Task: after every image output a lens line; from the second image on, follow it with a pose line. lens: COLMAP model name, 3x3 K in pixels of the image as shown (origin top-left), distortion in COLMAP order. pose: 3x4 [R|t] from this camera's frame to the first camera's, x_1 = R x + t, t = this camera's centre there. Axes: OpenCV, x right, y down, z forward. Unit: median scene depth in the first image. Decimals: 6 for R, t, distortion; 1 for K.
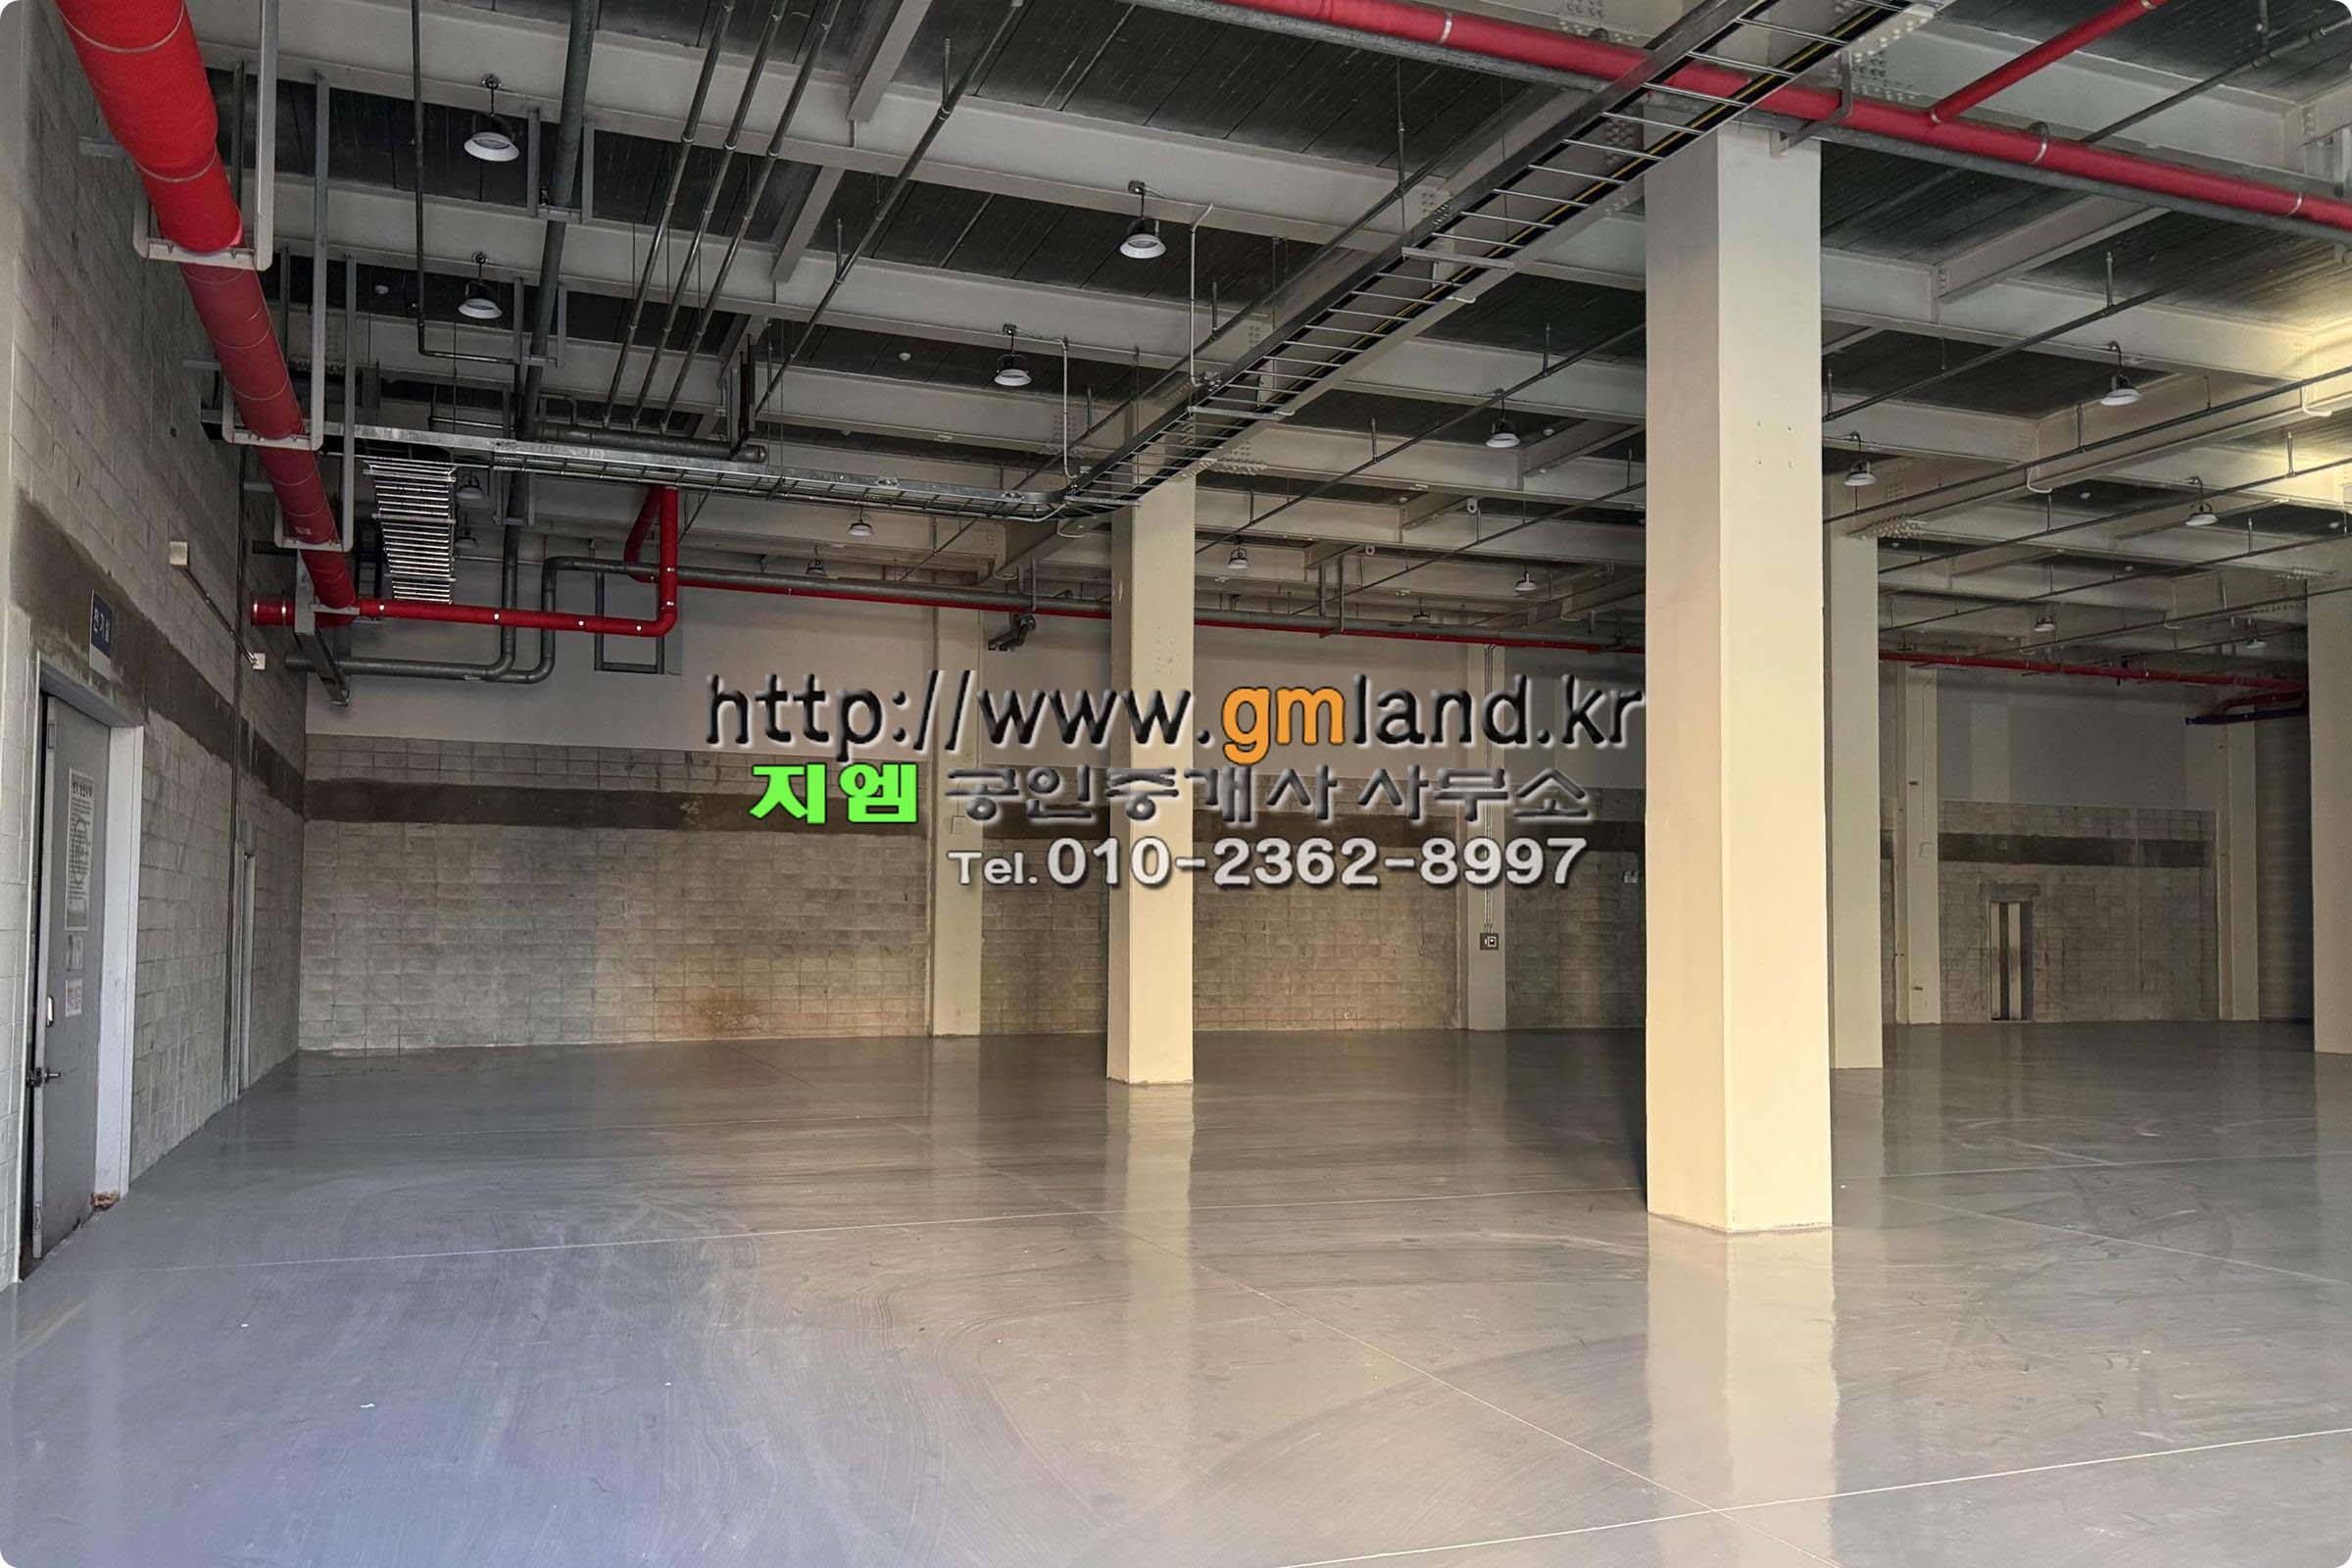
lens RADIAL K [[1722.1, 0, 1166.8], [0, 1722.1, 802.3], [0, 0, 1]] dist [0.066942, -0.083470]
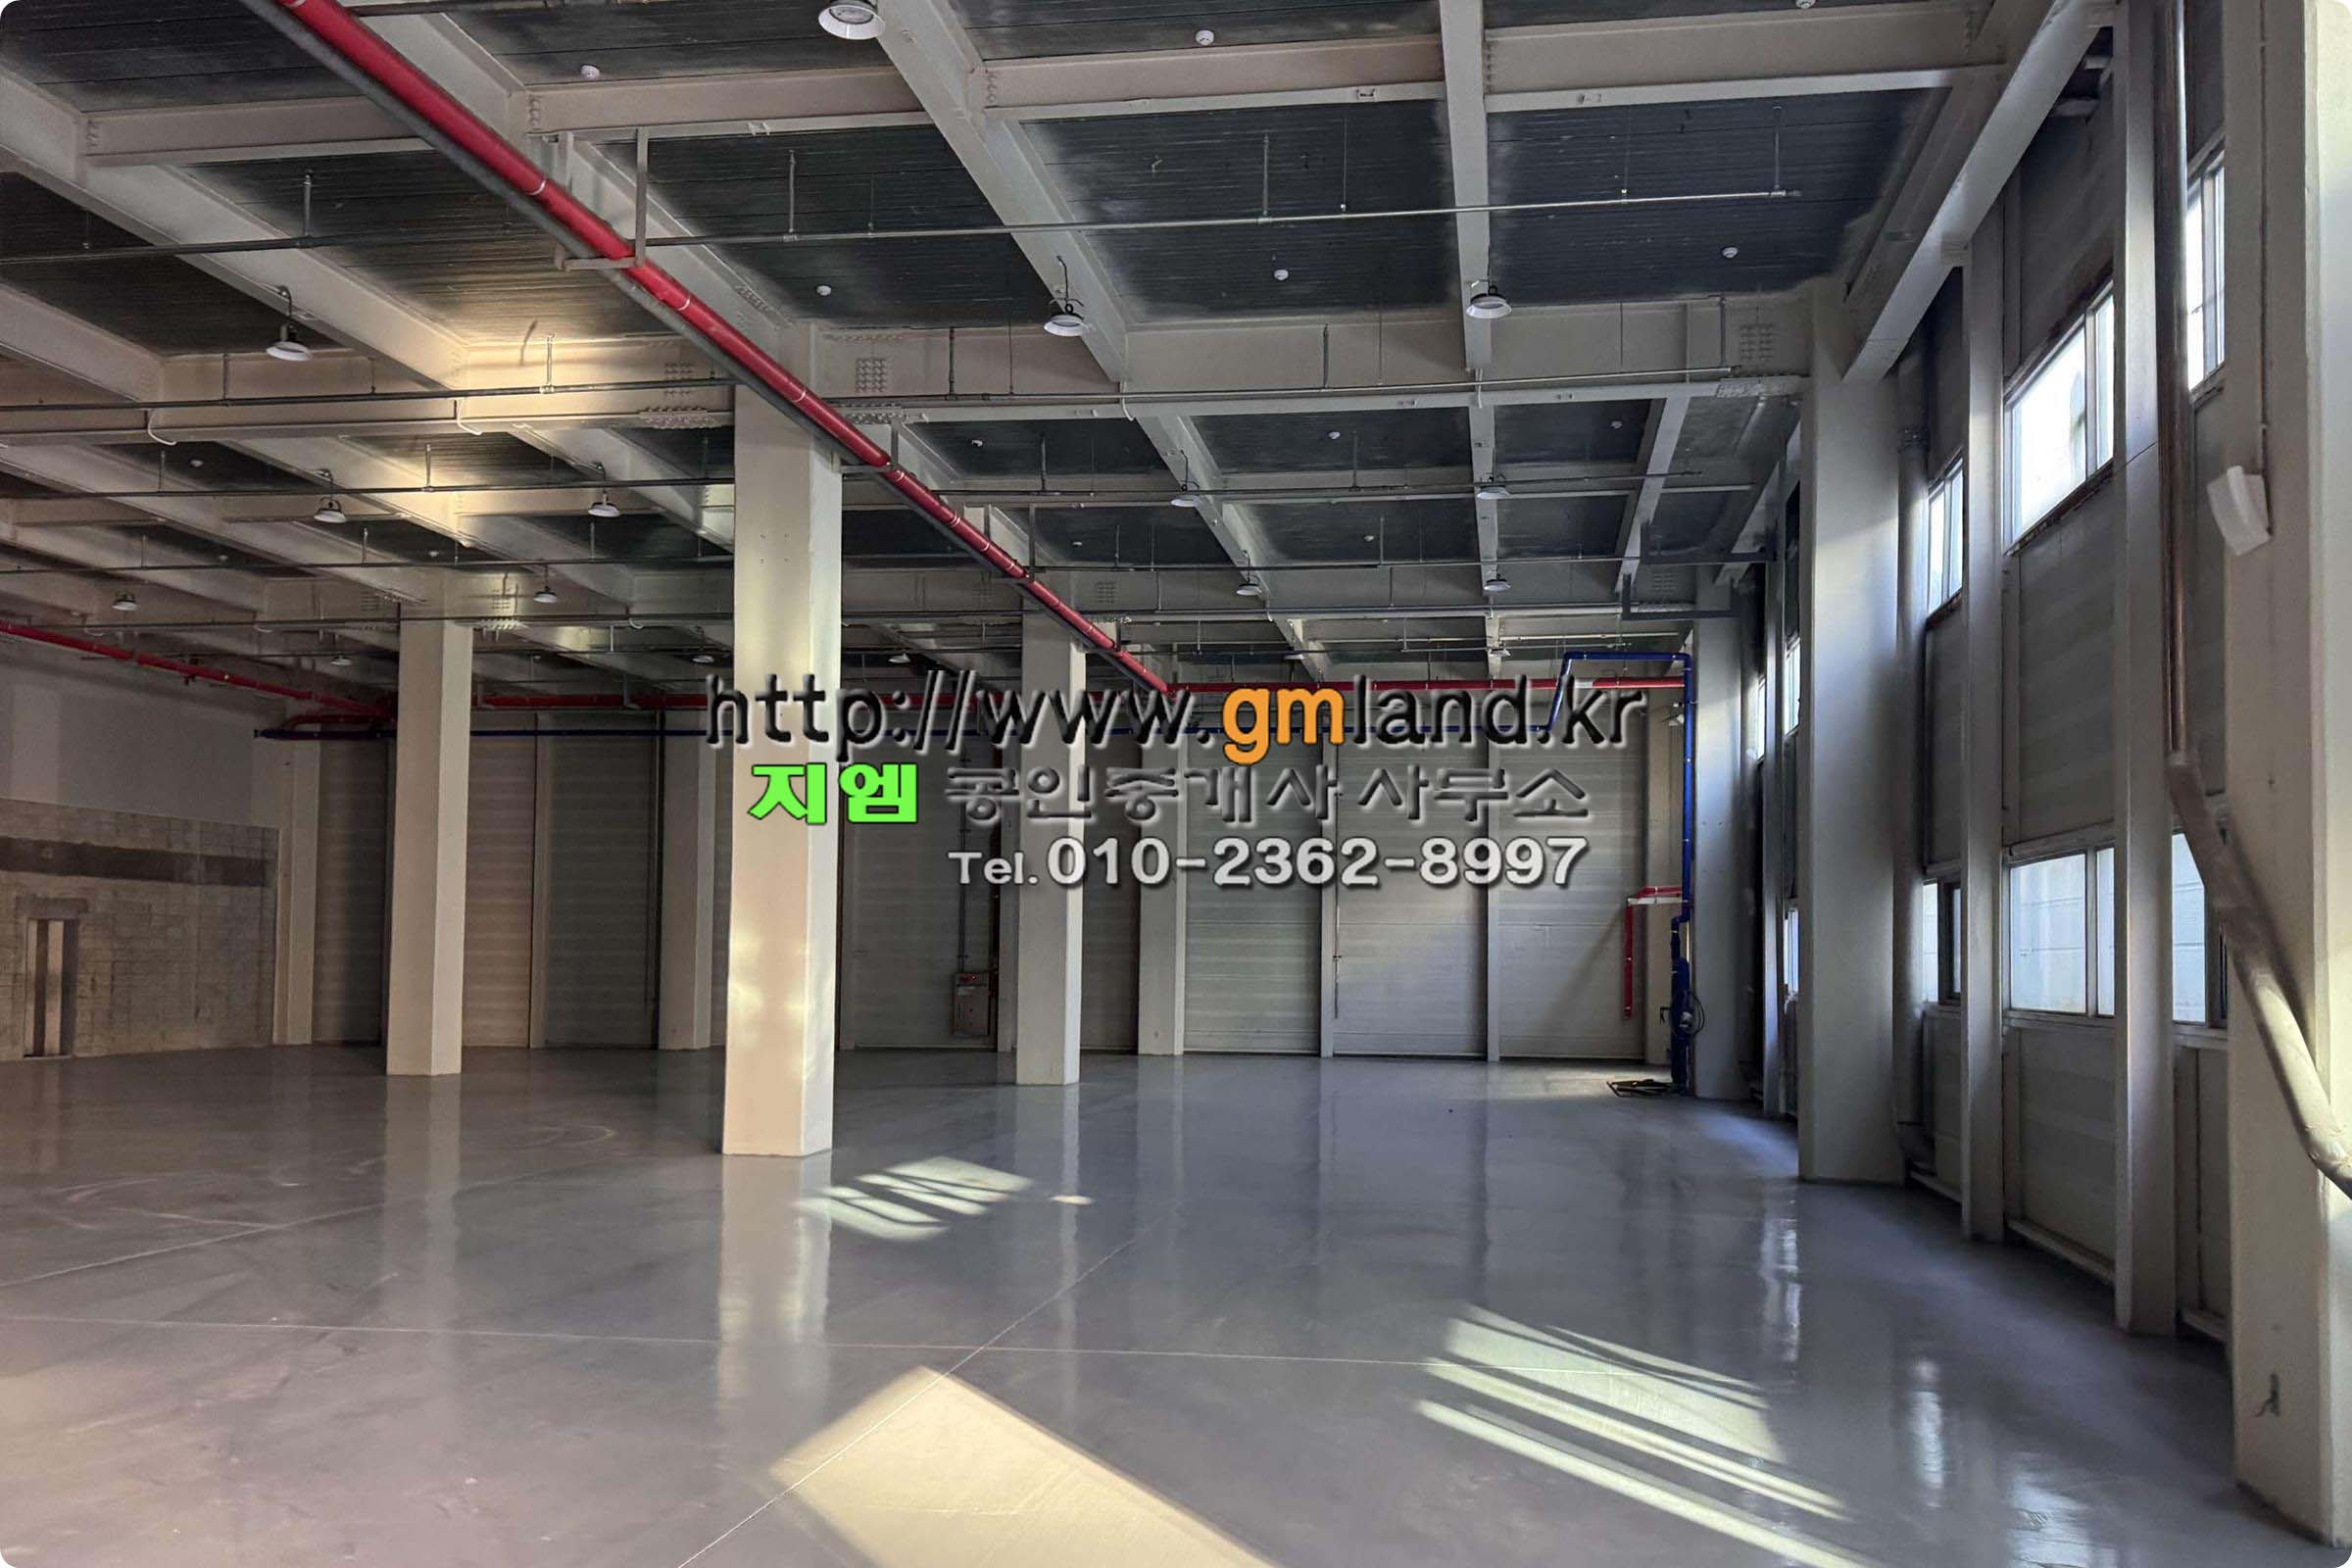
lens RADIAL K [[1722.1, 0, 1140.8], [0, 1722.1, 902.4], [0, 0, 1]] dist [0.066942, -0.083470]
pose [[0.495253, 0.028100, 0.868294, 0.003002], [-0.068499, 0.997628, 0.006785, 0.011157], [-0.866044, -0.062838, 0.496003, 0.191027]]
